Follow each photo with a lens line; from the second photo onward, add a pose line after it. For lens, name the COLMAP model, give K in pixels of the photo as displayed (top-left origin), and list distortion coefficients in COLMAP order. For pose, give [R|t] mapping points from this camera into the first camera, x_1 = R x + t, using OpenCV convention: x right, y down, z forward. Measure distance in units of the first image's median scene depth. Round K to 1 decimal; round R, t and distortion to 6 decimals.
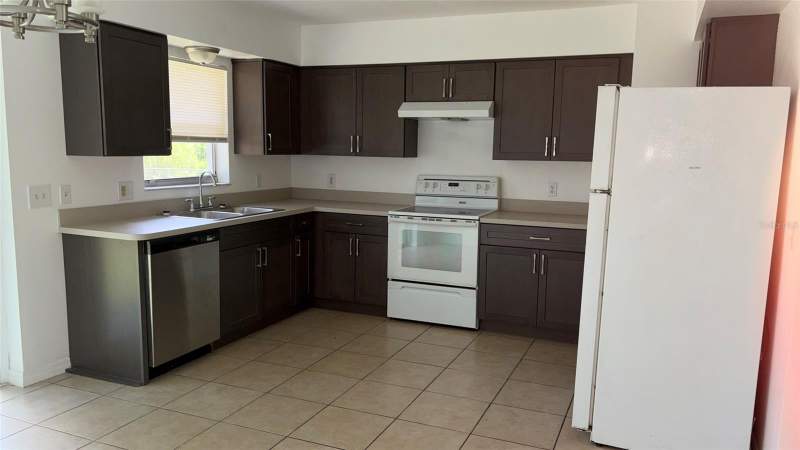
lens RADIAL K [[602.7, 0, 400.0], [0, 602.7, 225.0], [0, 0, 1]] dist [0.020034, -0.007605]
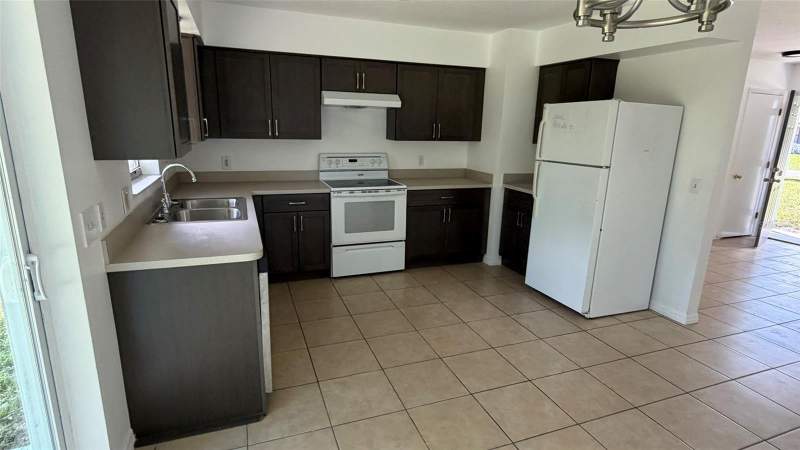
lens RADIAL K [[429.5, 0, 400.0], [0, 429.5, 225.0], [0, 0, 1]] dist [0.001758, 0.000150]
pose [[0.724119, -0.160124, 0.670830, -0.482889], [0.076567, 0.985326, 0.152543, -0.068419], [-0.685412, -0.059096, 0.725753, 0.306986]]
